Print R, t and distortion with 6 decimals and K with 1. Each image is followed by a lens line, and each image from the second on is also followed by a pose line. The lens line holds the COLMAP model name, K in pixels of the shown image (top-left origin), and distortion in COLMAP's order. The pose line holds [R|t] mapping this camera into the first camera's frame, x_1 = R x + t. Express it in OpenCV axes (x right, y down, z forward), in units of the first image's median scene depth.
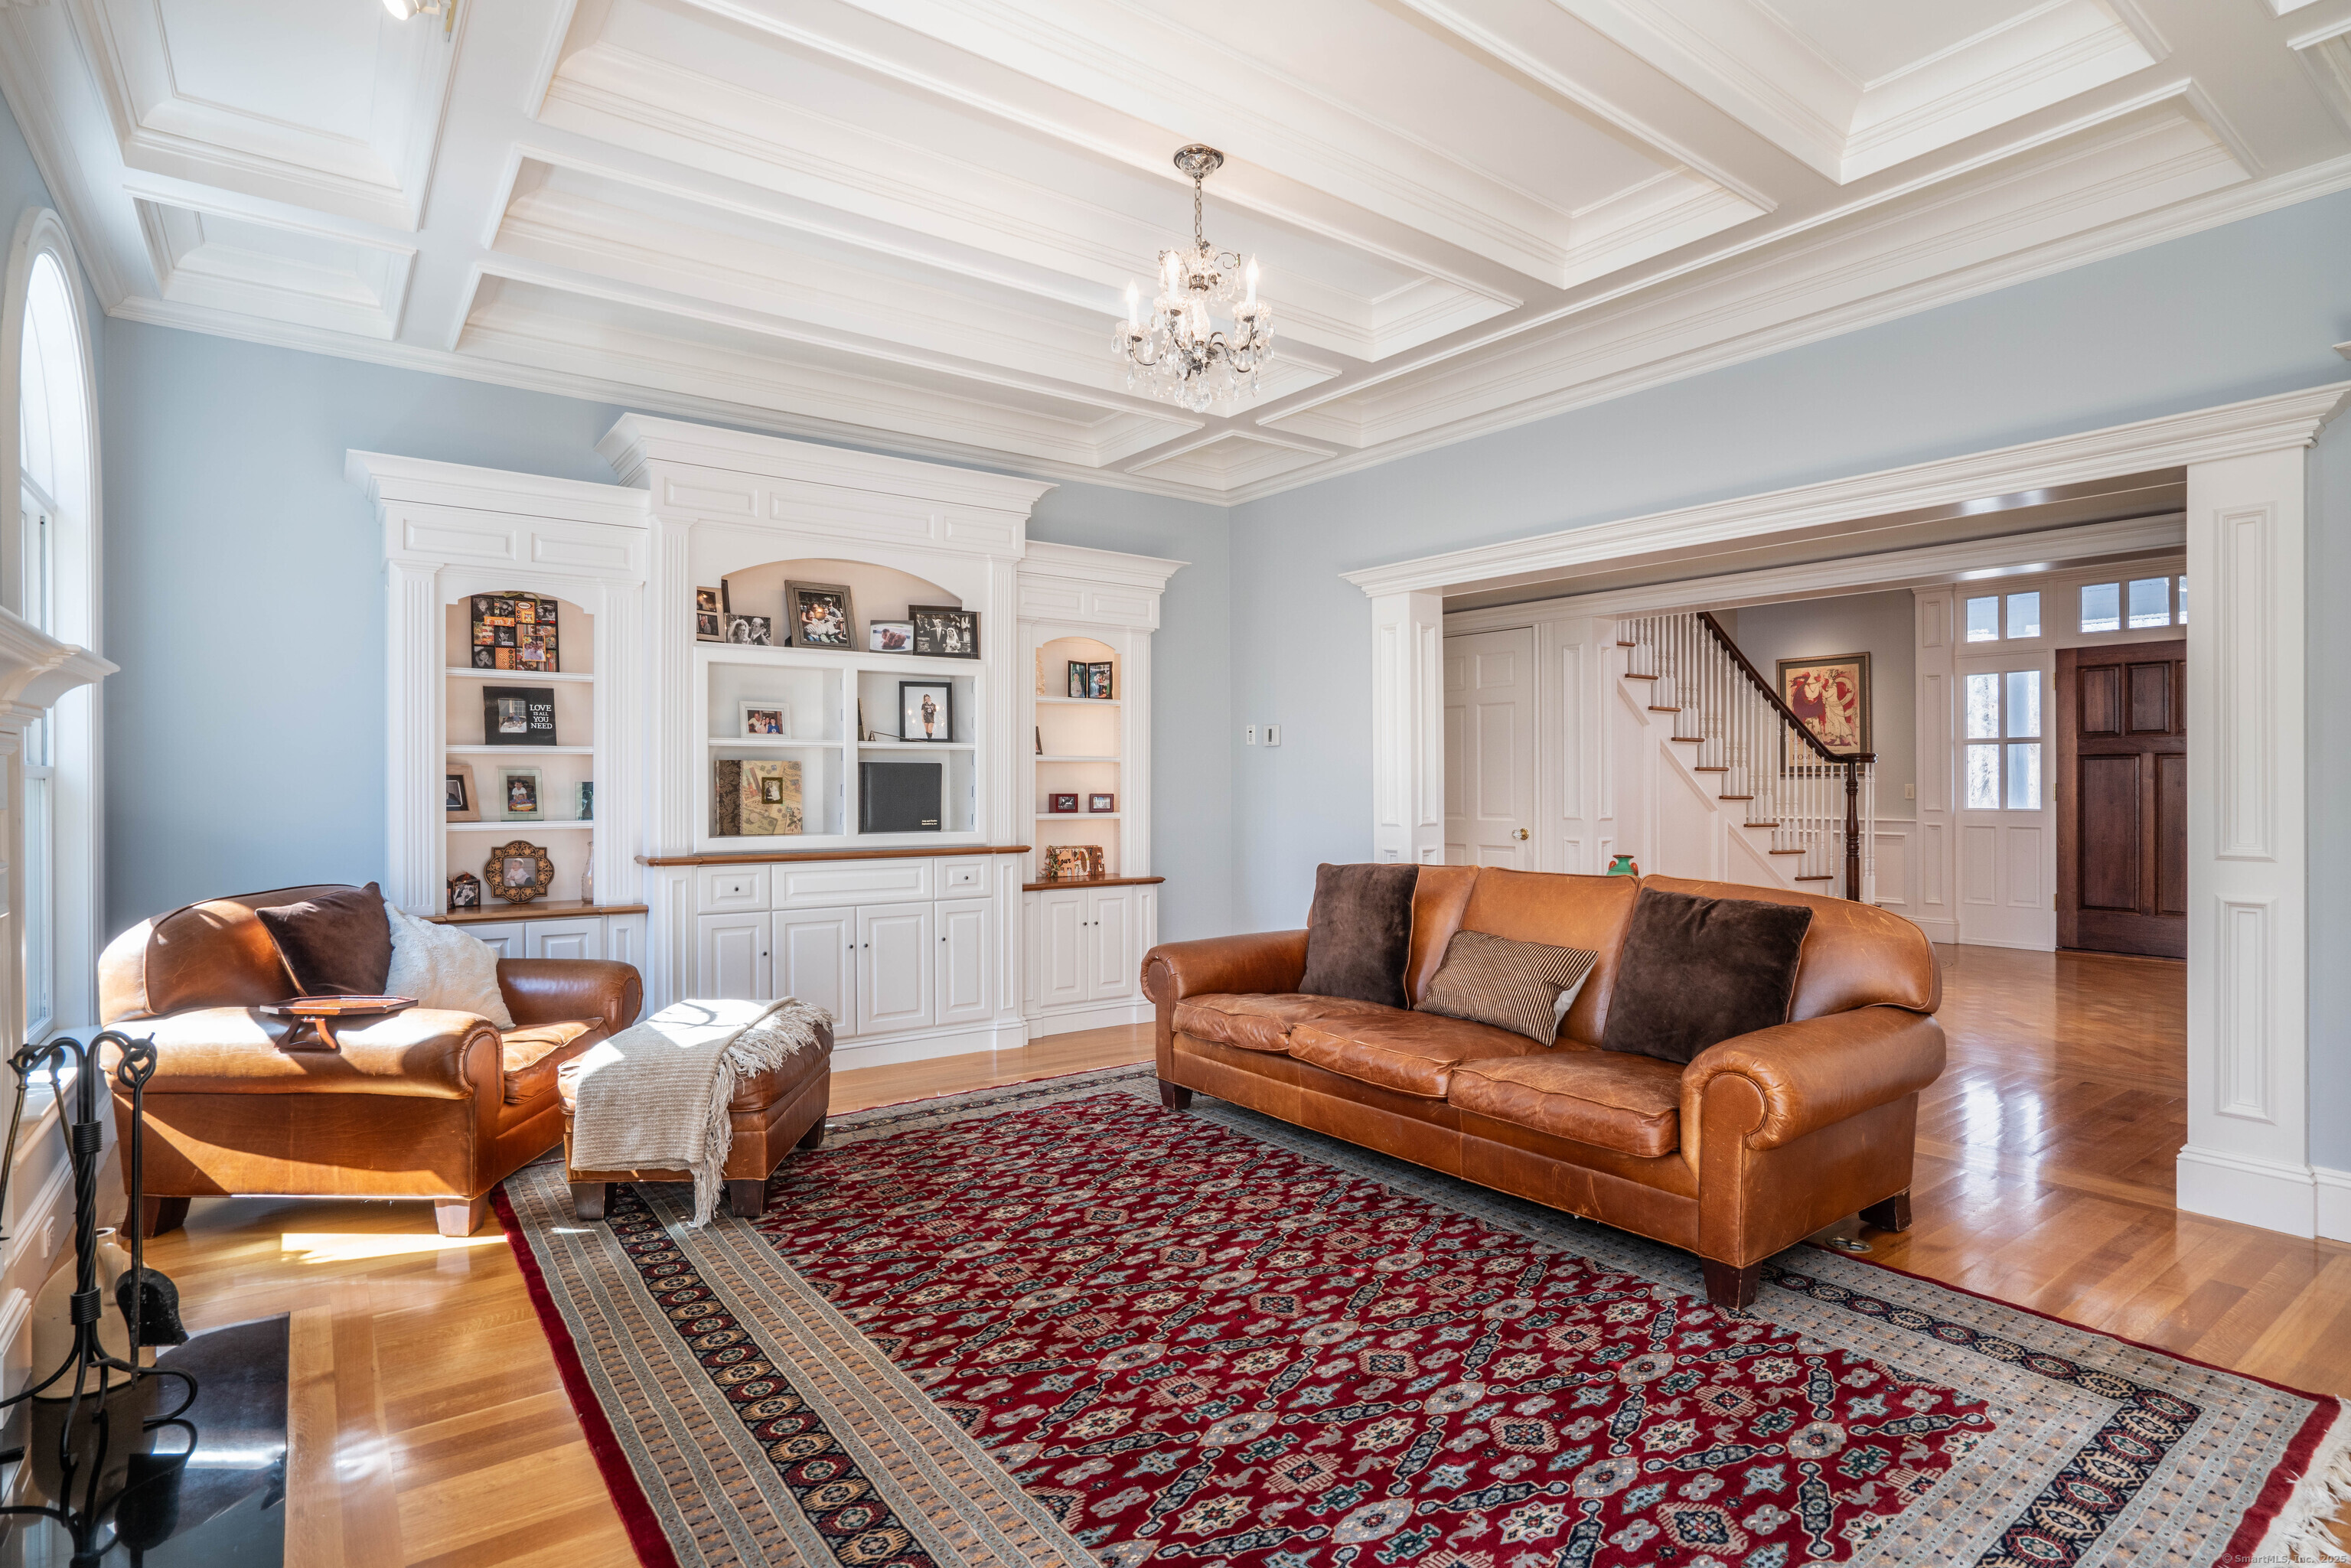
lens RADIAL K [[1198.6, 0, 1124.1], [0, 1198.6, 789.0], [0, 0, 1]] dist [-0.028367, 0.009640]
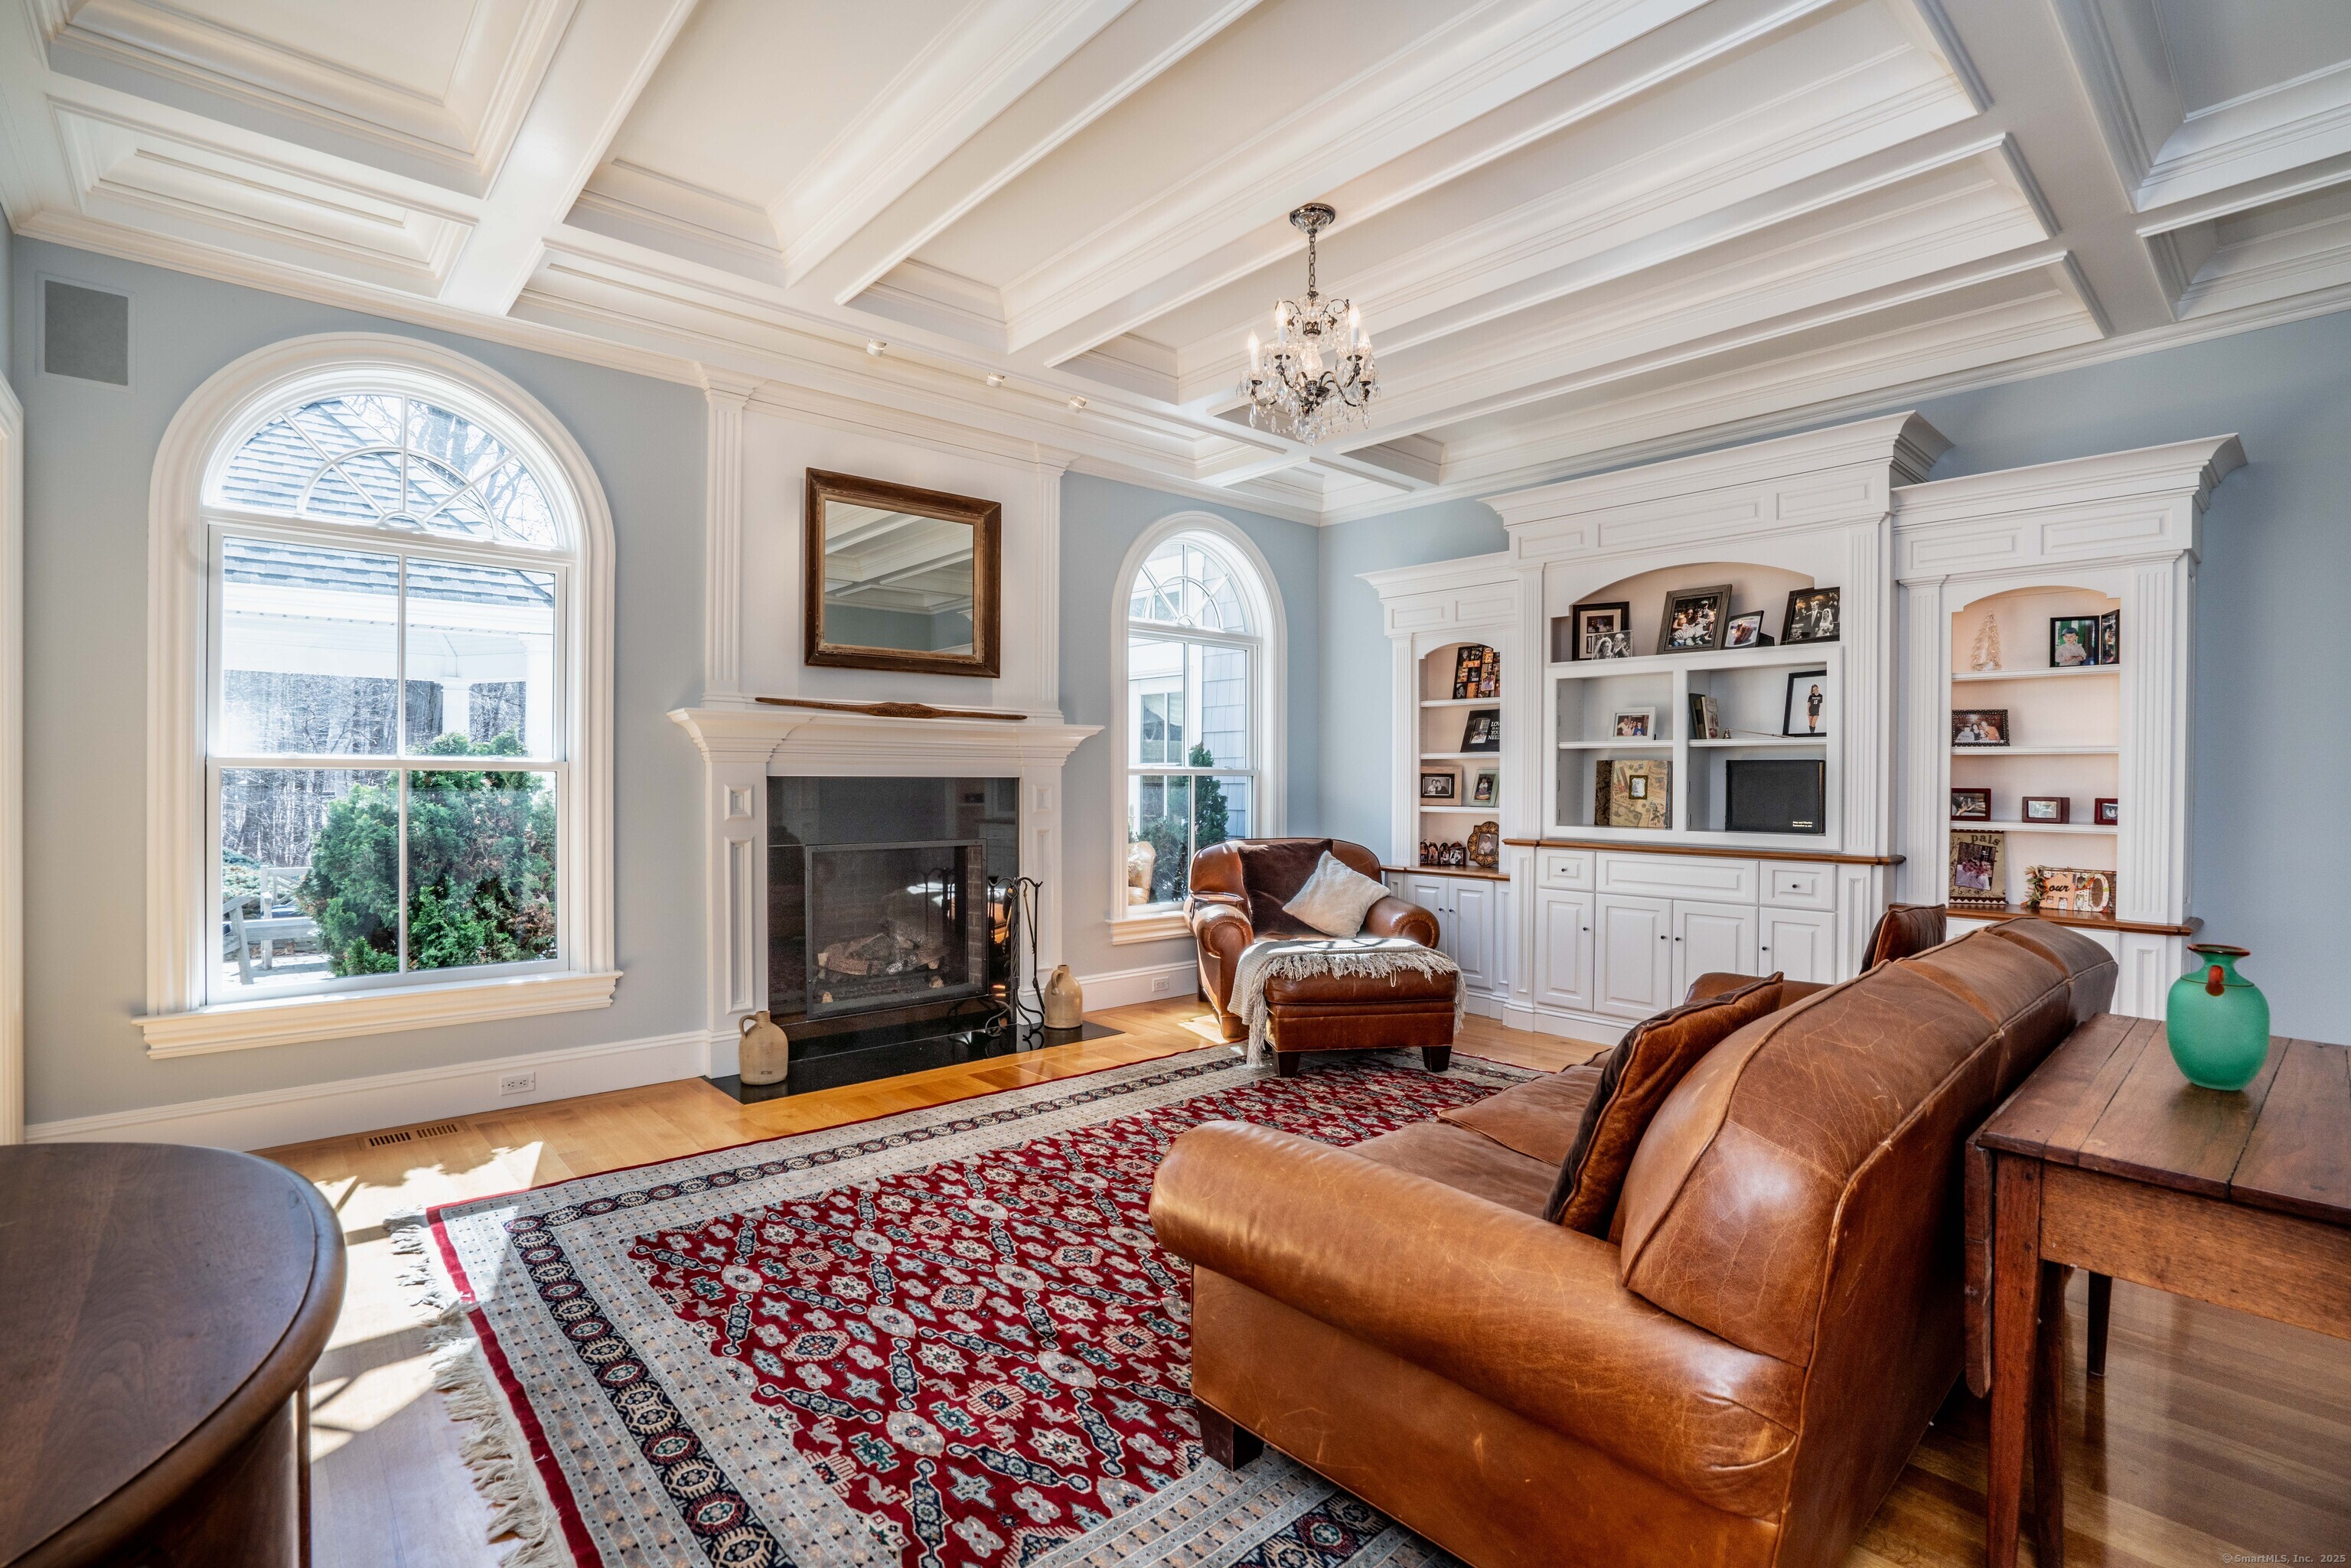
lens RADIAL K [[1097.2, 0, 1201.1], [0, 1097.2, 771.4], [0, 0, 1]] dist [-0.036352, 0.004140]
pose [[0.119092, -0.003835, -0.992876, 0.711319], [-0.011485, 0.999920, -0.005240, -0.003727], [0.992817, 0.012027, 0.119039, 0.523647]]
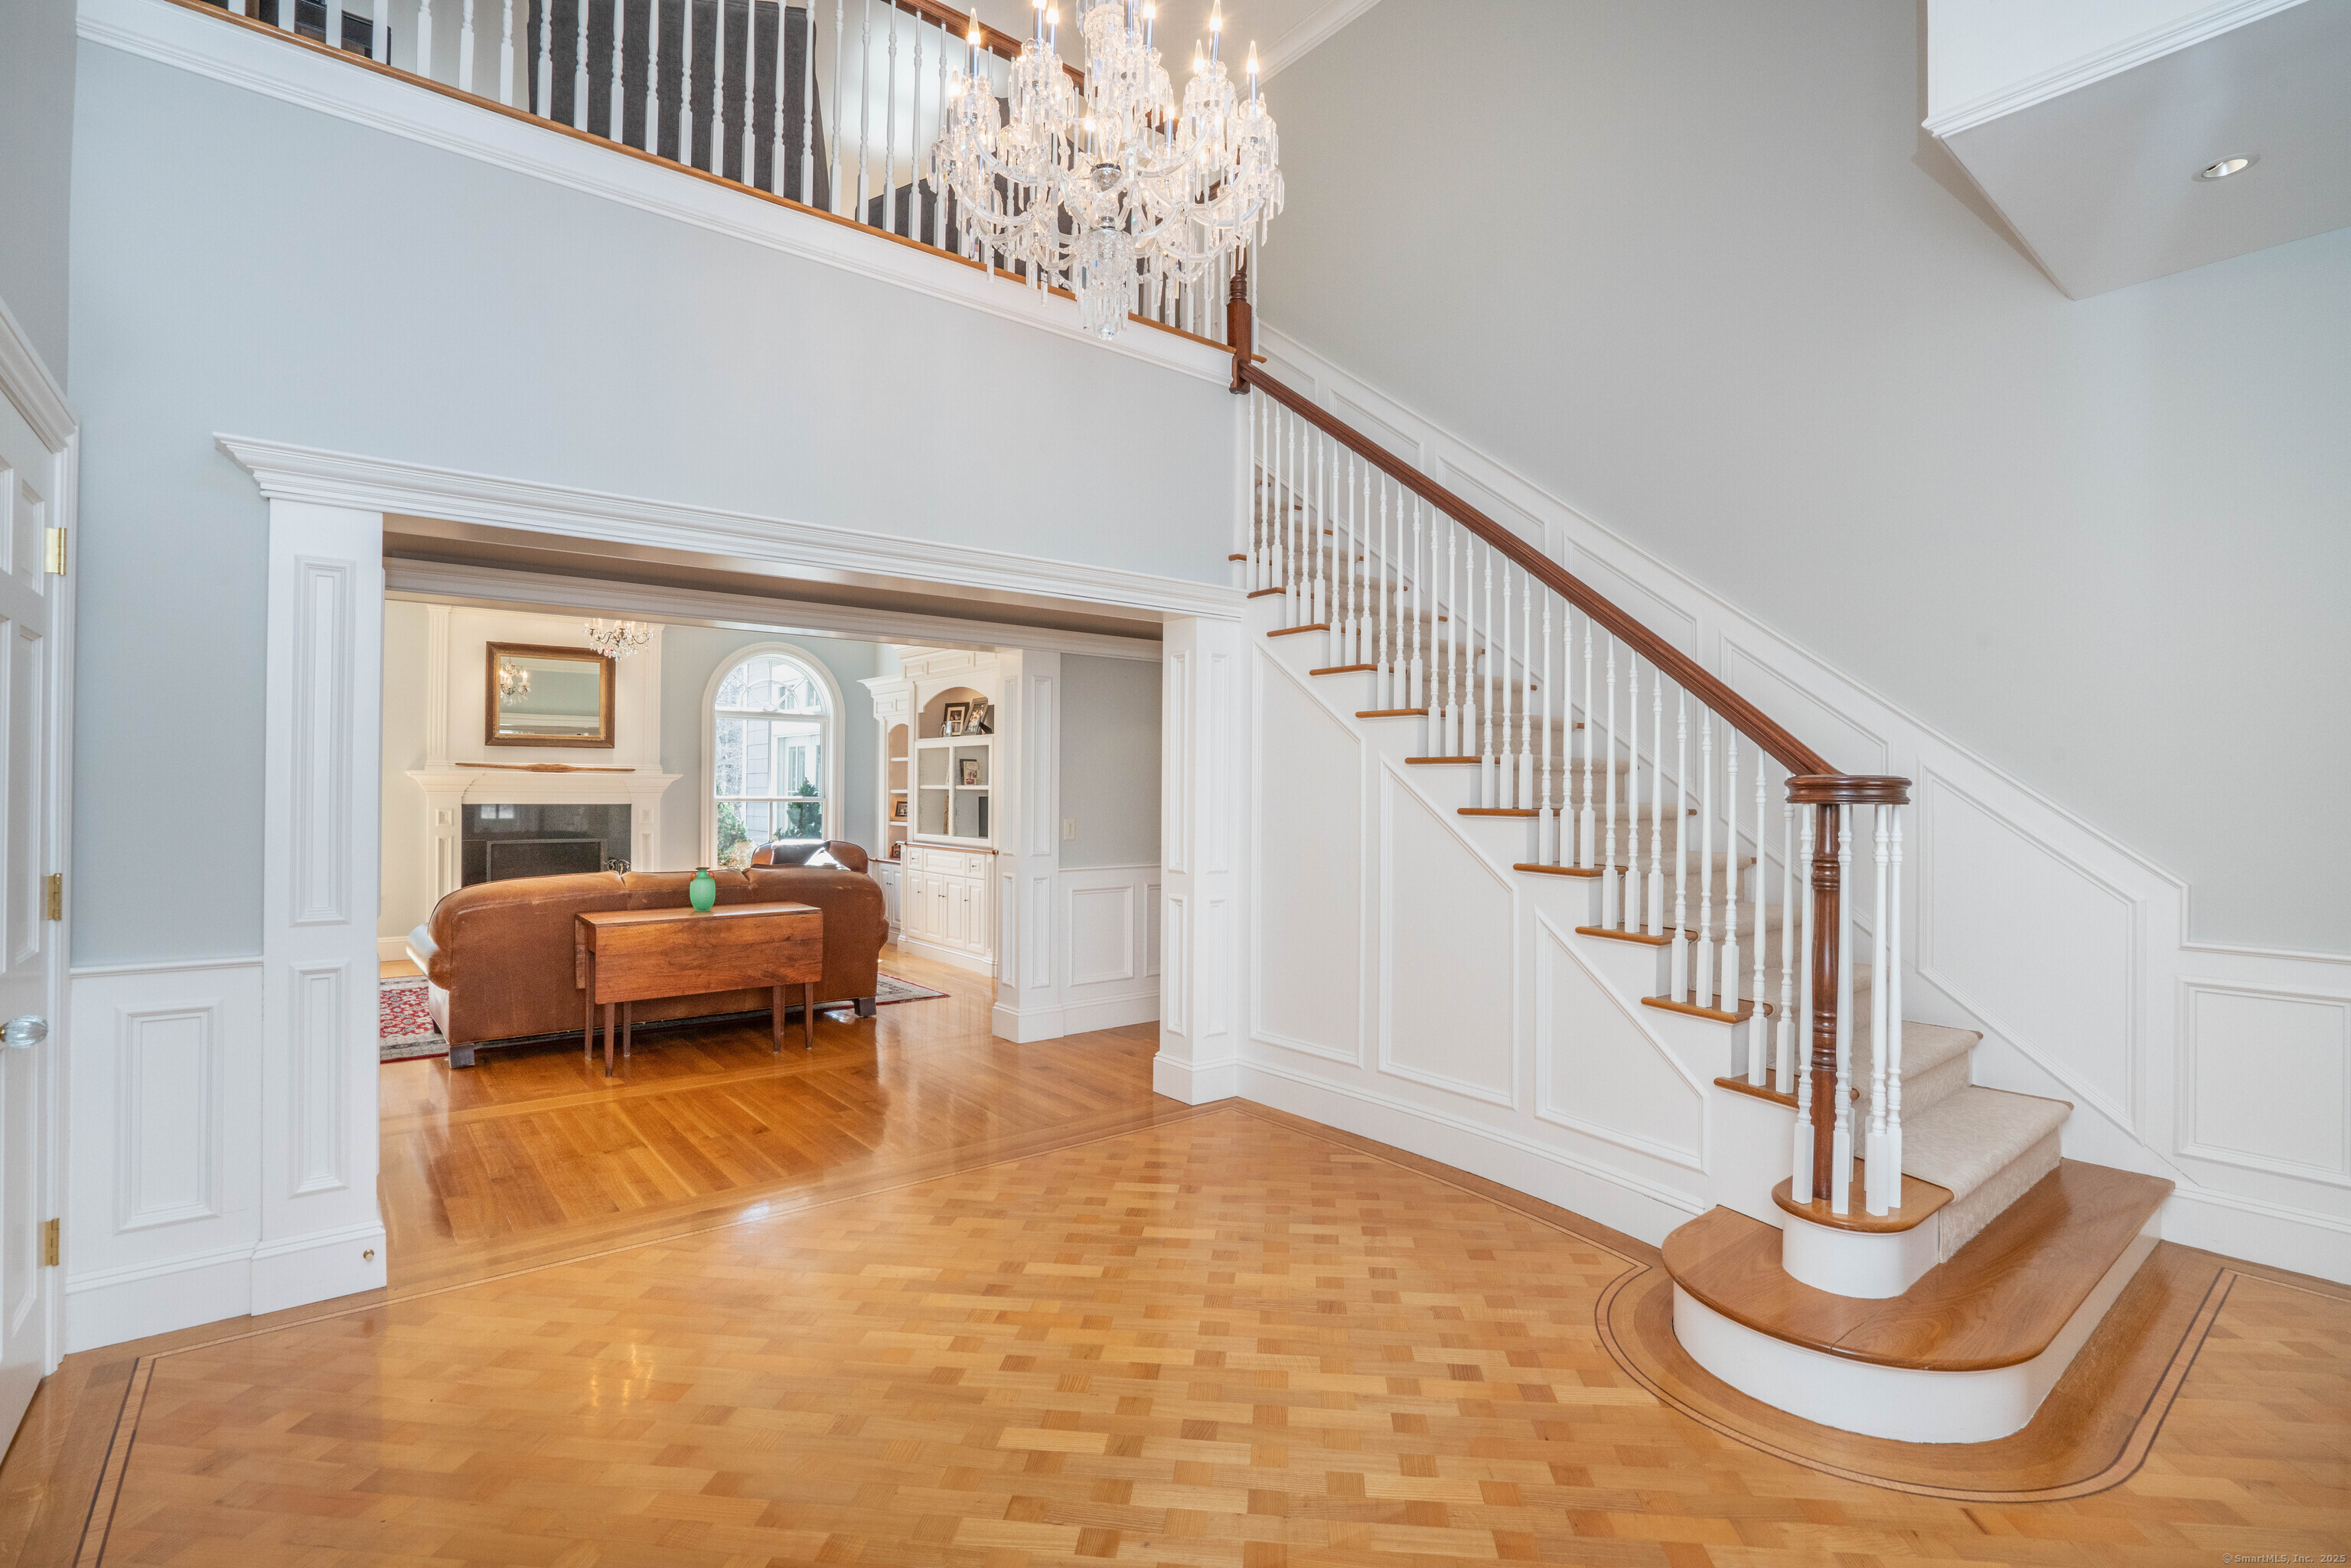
lens RADIAL K [[1097.2, 0, 1180.4], [0, 1097.2, 791.8], [0, 0, 1]] dist [-0.036352, 0.004140]
pose [[0.054690, -0.006521, -0.998482, 1.682951], [-0.012933, 0.999890, -0.007239, -0.024691], [0.998420, 0.013309, 0.054600, 1.445511]]
